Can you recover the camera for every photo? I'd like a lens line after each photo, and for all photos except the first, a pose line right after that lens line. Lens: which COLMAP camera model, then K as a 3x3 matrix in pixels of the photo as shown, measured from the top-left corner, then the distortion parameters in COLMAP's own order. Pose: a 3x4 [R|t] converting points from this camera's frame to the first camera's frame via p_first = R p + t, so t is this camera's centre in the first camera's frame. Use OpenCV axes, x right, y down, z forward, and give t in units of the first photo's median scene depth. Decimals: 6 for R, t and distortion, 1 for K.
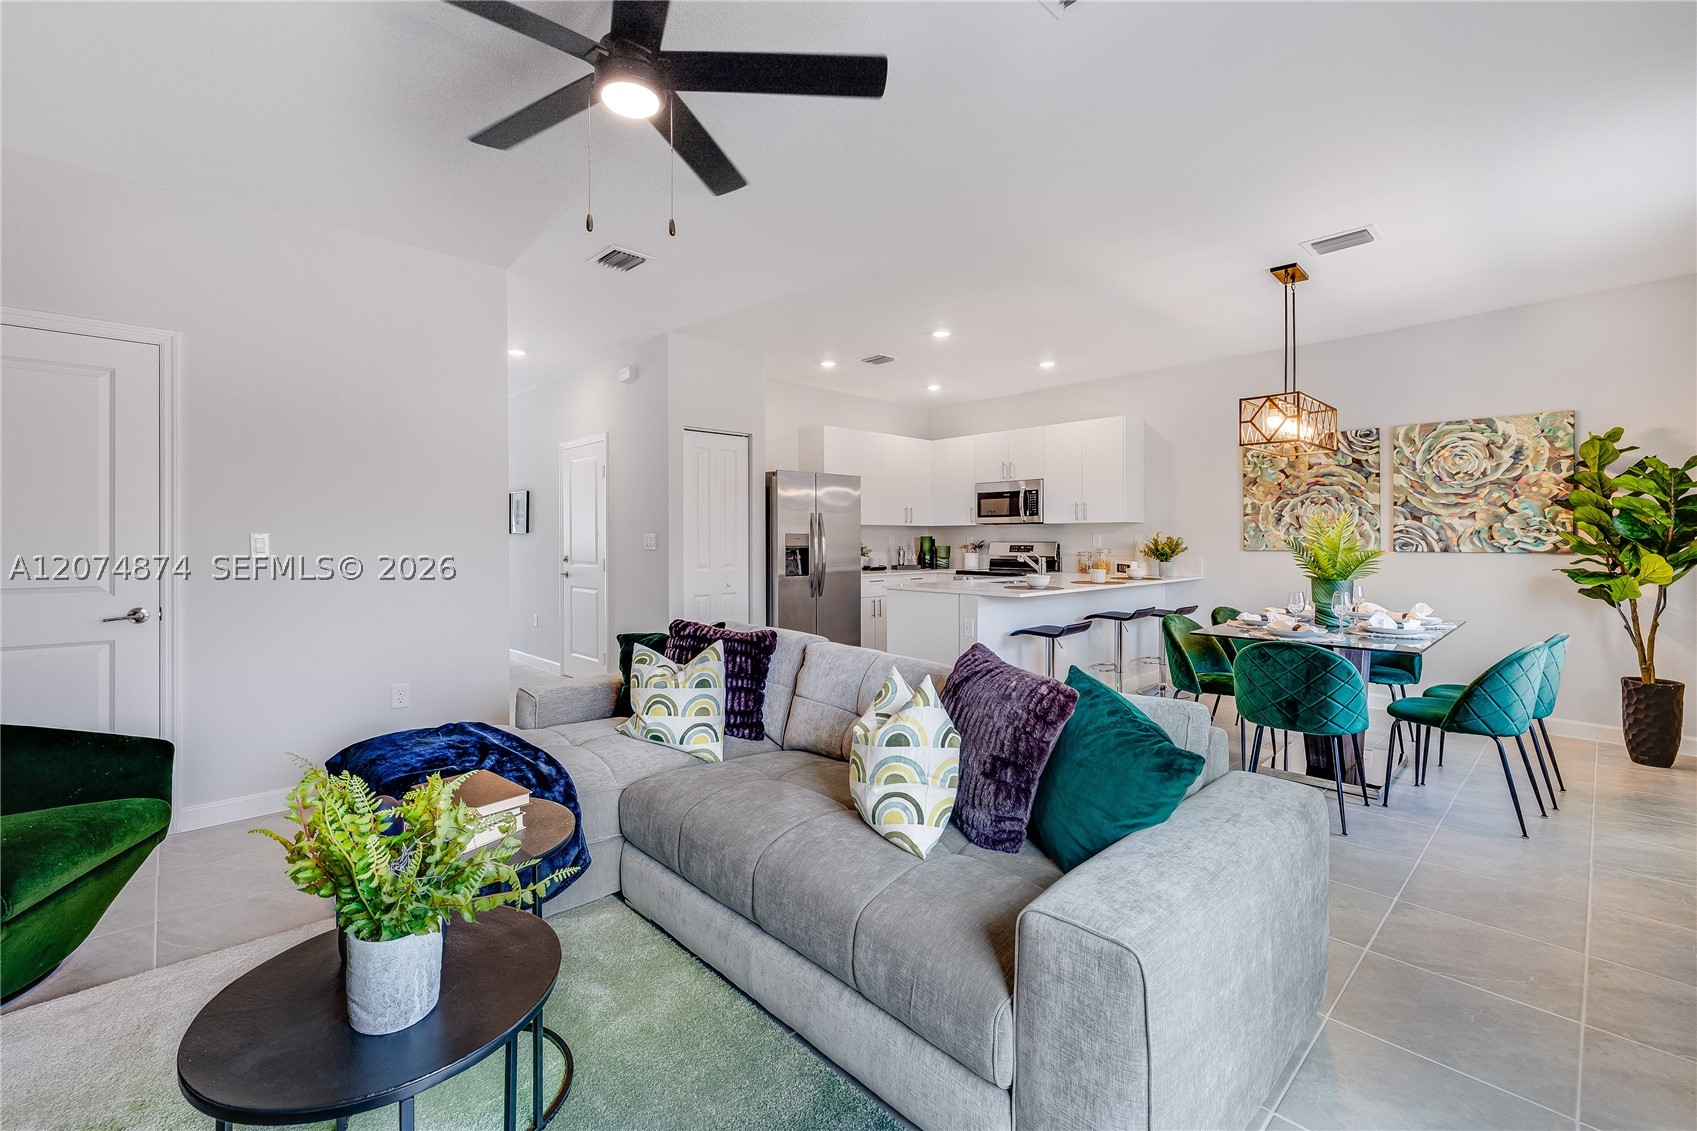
lens RADIAL K [[714.7, 0, 800.3], [0, 714.7, 543.6], [0, 0, 1]] dist [0.001120, -0.000174]
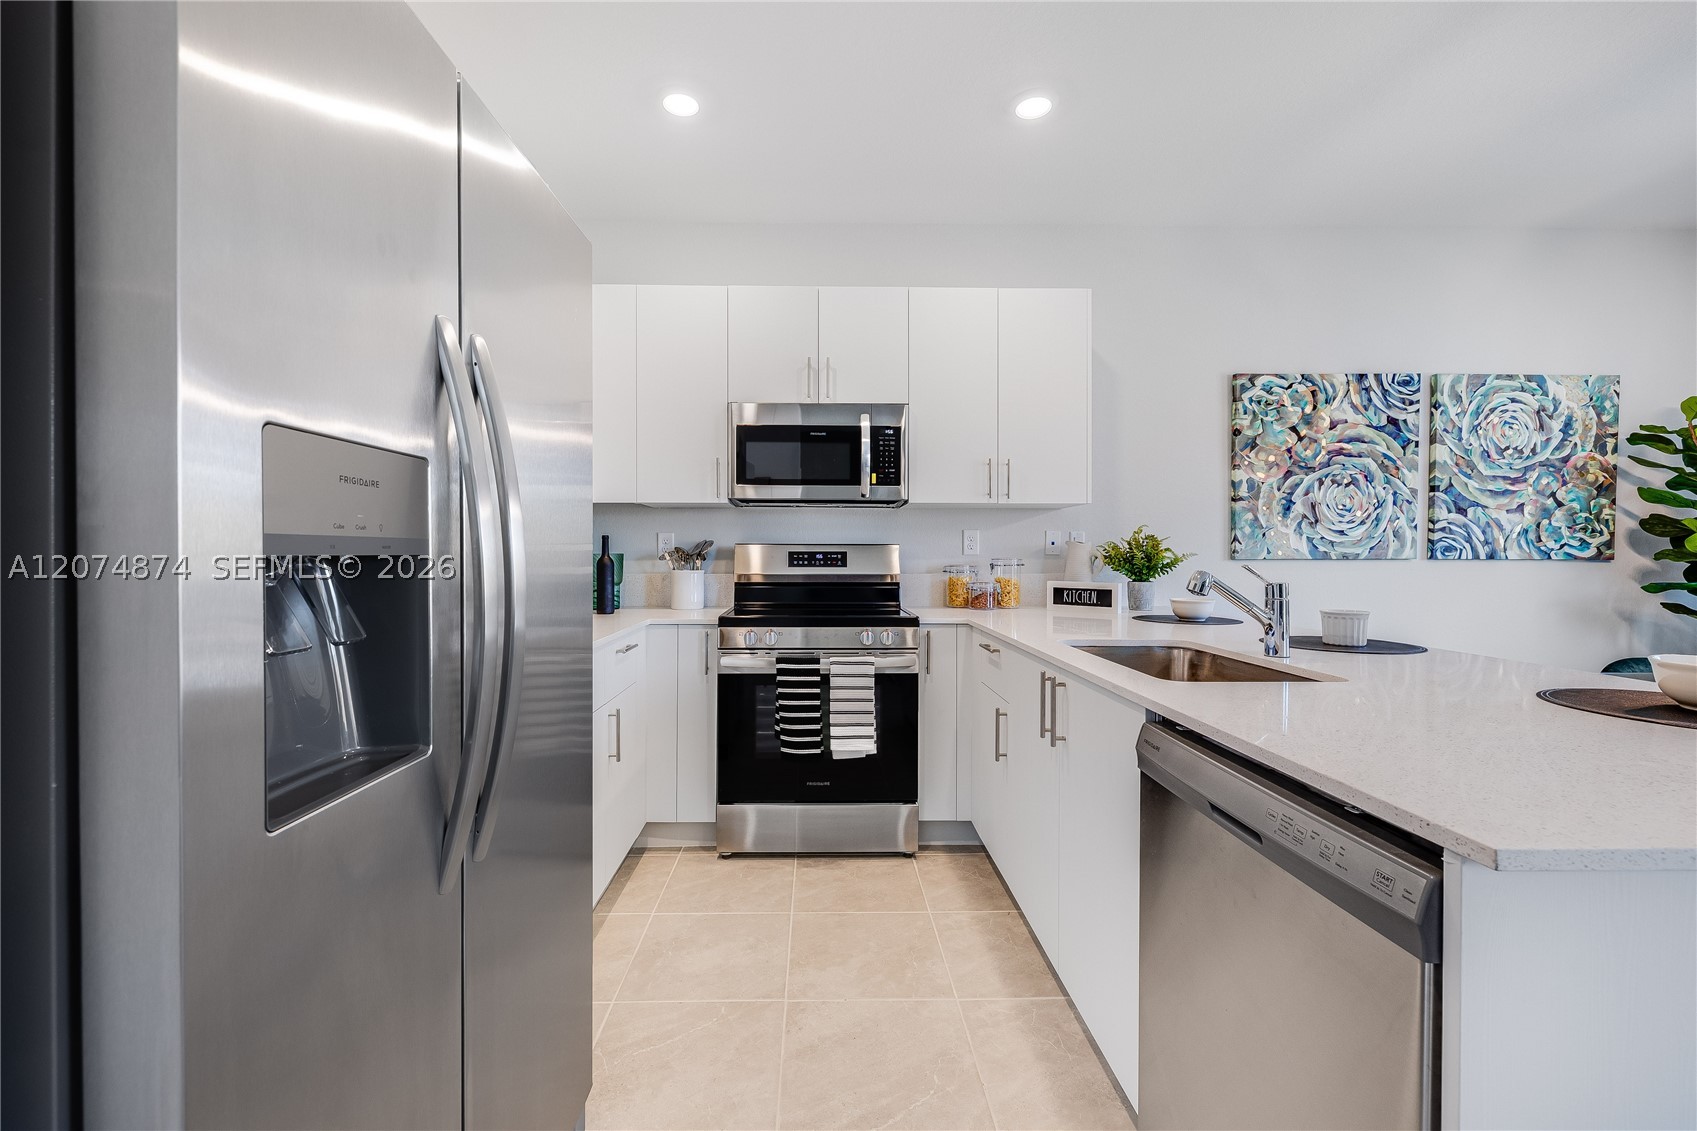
lens RADIAL K [[714.7, 0, 838.1], [0, 714.7, 554.2], [0, 0, 1]] dist [0.001120, -0.000174]
pose [[0.637109, 0.000802, 0.770773, -0.051817], [0.001063, 0.999998, -0.001919, 0.007240], [-0.770773, 0.002042, 0.637107, 1.024508]]
